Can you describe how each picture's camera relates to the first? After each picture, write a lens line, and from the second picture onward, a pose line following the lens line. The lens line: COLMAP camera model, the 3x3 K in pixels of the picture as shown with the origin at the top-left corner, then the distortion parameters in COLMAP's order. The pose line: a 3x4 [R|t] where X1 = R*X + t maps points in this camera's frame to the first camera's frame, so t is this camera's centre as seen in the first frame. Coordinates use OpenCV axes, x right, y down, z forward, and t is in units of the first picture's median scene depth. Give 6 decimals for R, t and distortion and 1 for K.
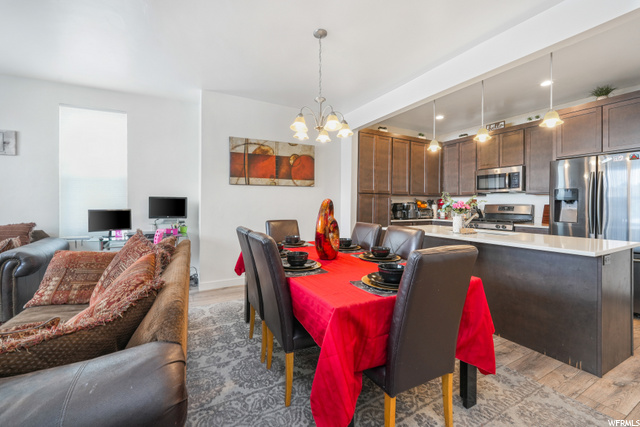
lens RADIAL K [[269.1, 0, 318.8], [0, 269.1, 207.0], [0, 0, 1]] dist [-0.011815, -0.000093]
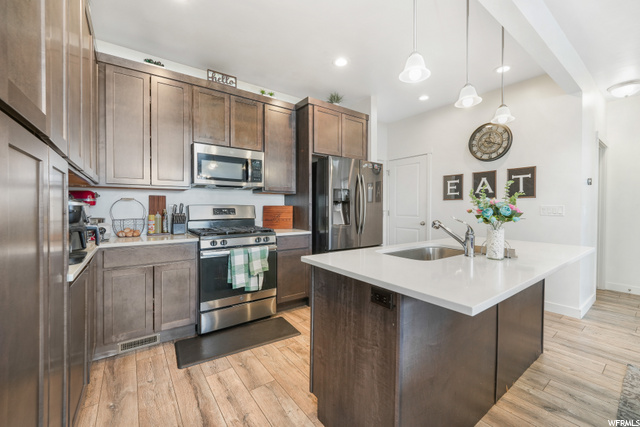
lens RADIAL K [[265.3, 0, 319.8], [0, 265.3, 208.5], [0, 0, 1]] dist [0.000020, 0.000025]
pose [[-0.152641, -0.017559, 0.988126, 0.017675], [0.001094, 0.999839, 0.017936, -0.013810], [-0.988281, 0.003819, -0.152597, 0.959574]]
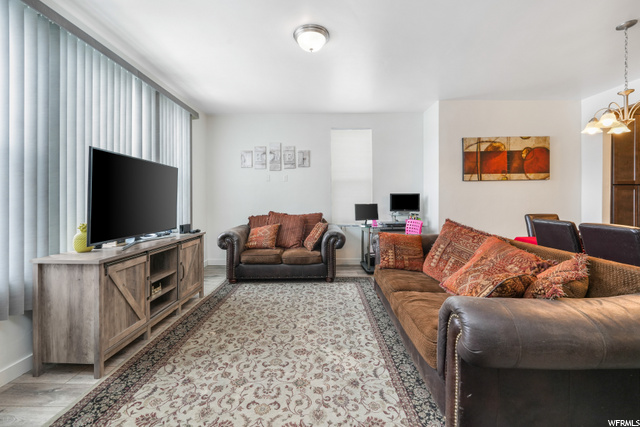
lens RADIAL K [[269.2, 0, 319.7], [0, 269.2, 198.5], [0, 0, 1]] dist [0.000859, 0.000178]
pose [[0.877314, -0.009259, -0.479827, -0.294459], [0.003944, 0.999919, -0.012082, -0.001663], [0.479900, 0.008708, 0.877280, -0.230380]]
